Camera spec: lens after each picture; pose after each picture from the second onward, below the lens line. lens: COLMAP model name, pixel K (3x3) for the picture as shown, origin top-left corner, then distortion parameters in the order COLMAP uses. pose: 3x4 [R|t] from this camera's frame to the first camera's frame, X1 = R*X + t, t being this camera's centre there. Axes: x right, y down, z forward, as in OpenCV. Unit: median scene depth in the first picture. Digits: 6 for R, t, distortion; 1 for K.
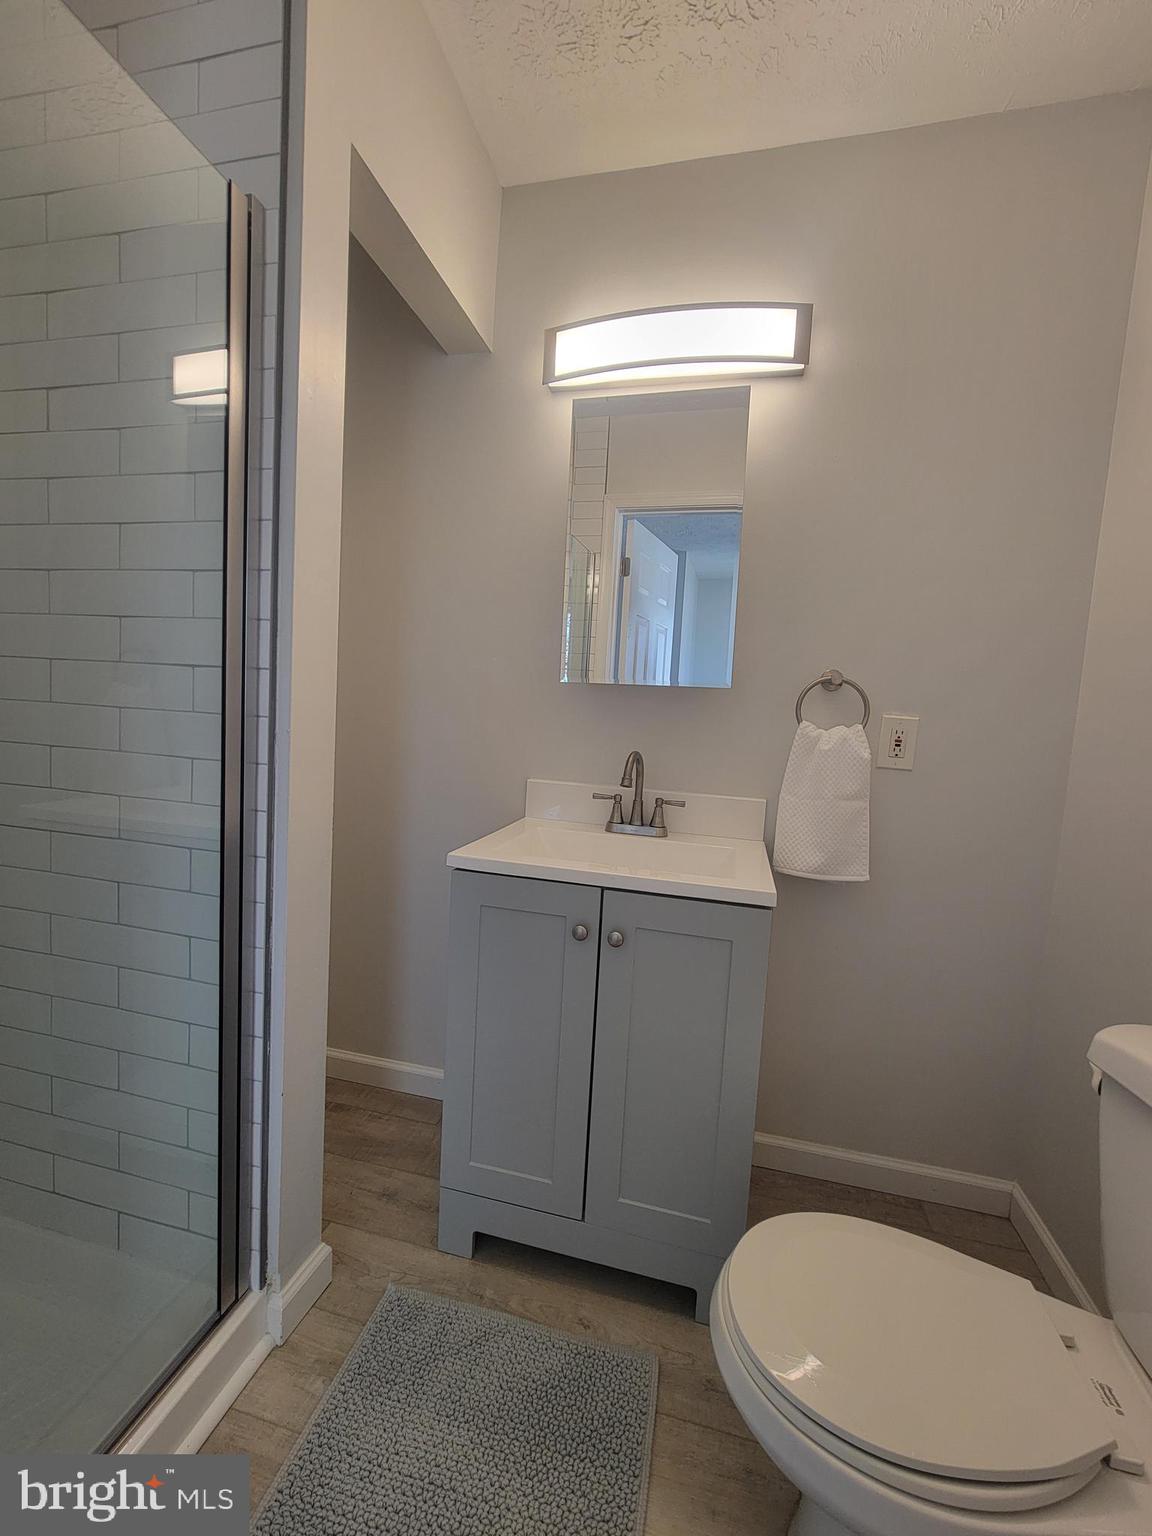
lens RADIAL K [[630.4, 0, 580.0], [0, 630.4, 766.0], [0, 0, 1]] dist [0.000122, -0.000486]
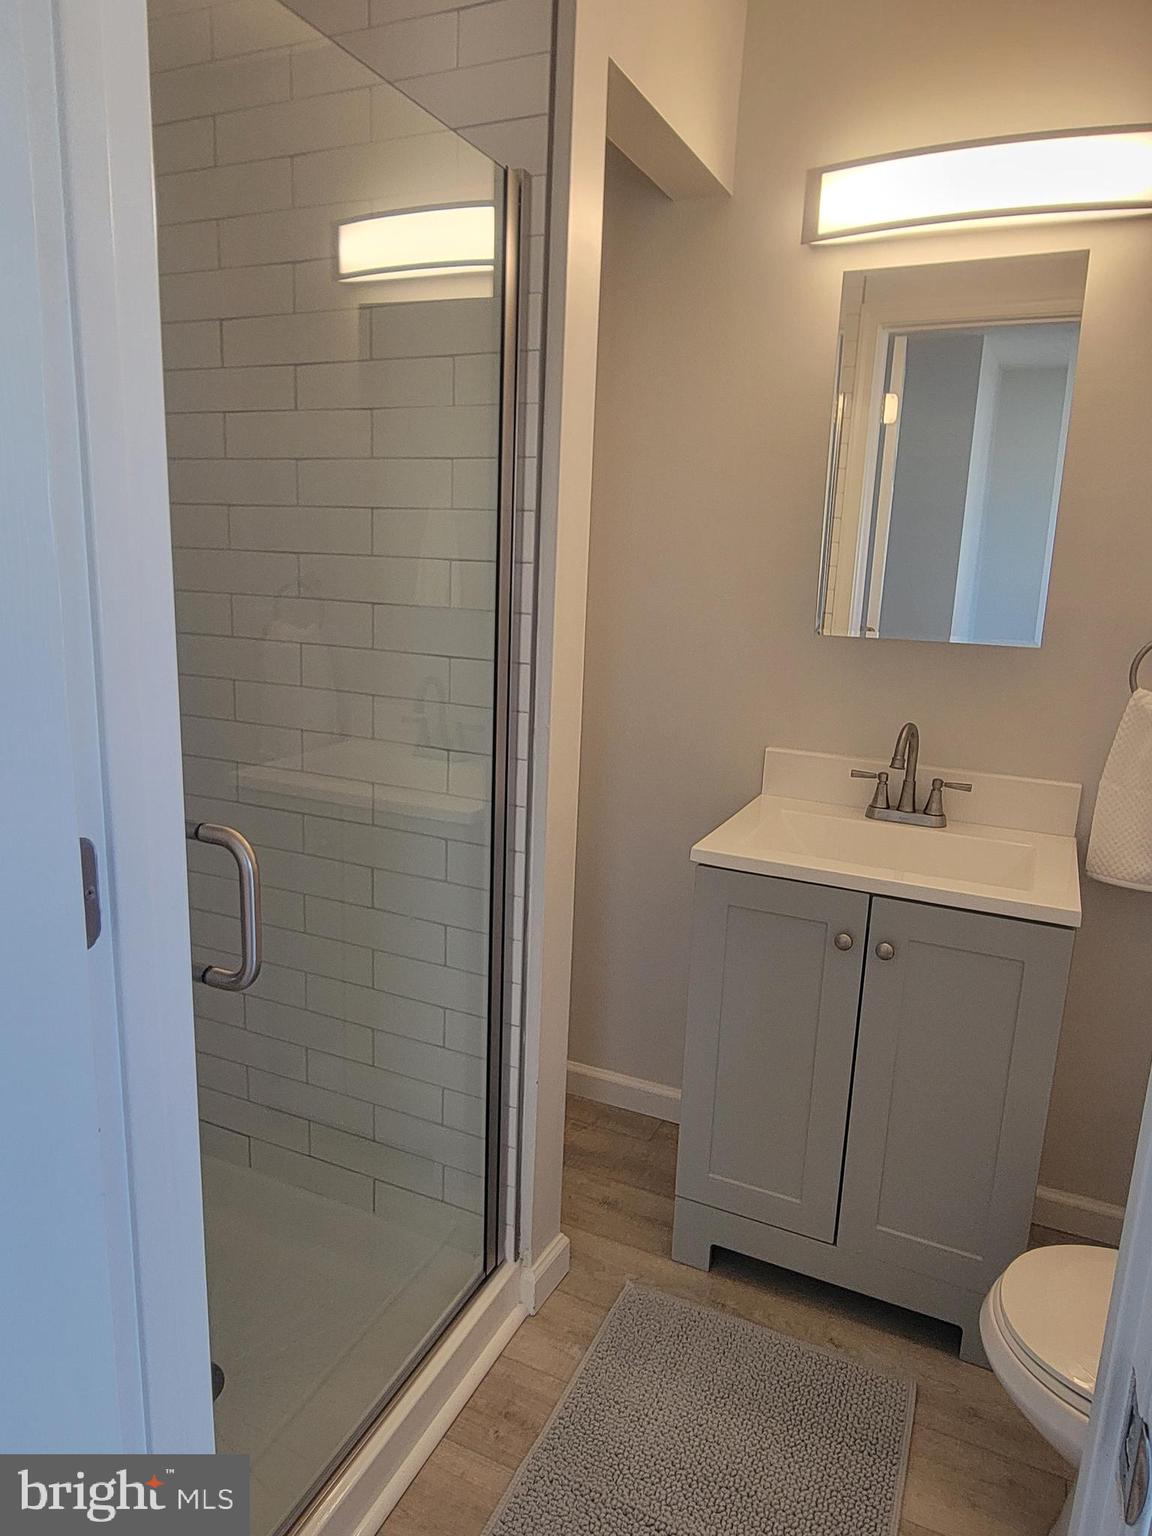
lens RADIAL K [[1023.5, 0, 555.6], [0, 1023.5, 771.1], [0, 0, 1]] dist [0.000236, -0.004585]
pose [[0.978344, 0.023053, -0.205699, -0.104591], [0.002695, 0.992275, 0.124026, -0.155711], [0.206969, -0.121894, 0.970724, -0.462015]]
